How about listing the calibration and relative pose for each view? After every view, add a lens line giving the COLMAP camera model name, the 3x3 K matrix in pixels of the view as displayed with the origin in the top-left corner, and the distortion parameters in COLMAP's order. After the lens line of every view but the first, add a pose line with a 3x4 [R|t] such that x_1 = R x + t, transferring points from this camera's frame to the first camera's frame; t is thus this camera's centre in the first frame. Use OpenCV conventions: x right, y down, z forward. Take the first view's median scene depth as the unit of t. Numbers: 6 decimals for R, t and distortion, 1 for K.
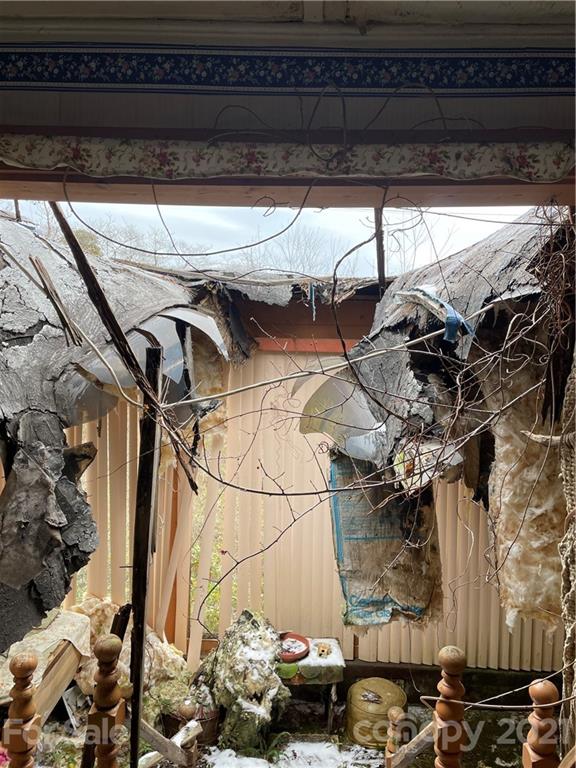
lens RADIAL K [[586.2, 0, 287.9], [0, 586.2, 381.9], [0, 0, 1]] dist [0.050280, -0.080915]
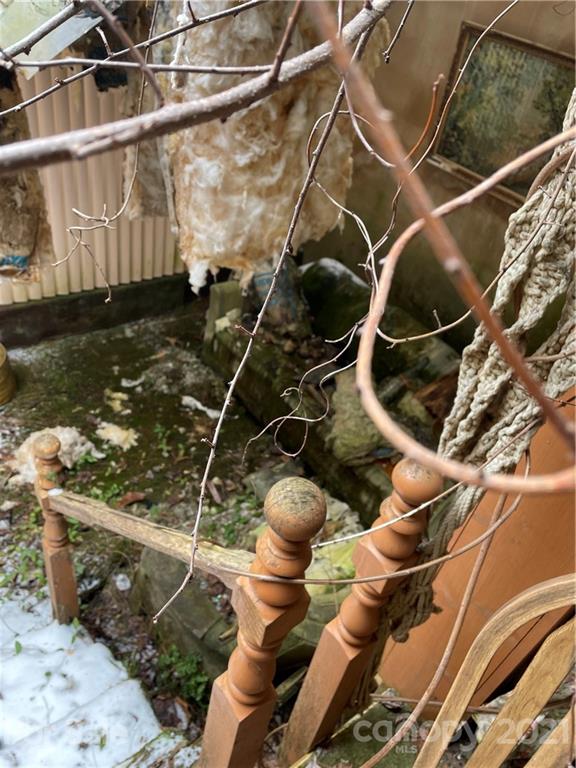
lens RADIAL K [[586.2, 0, 287.8], [0, 586.2, 382.5], [0, 0, 1]] dist [0.050280, -0.080915]
pose [[0.752125, -0.329970, 0.570462, 0.033866], [-0.115412, 0.786294, 0.606977, 0.080554], [-0.648836, -0.522361, 0.553310, 0.505432]]
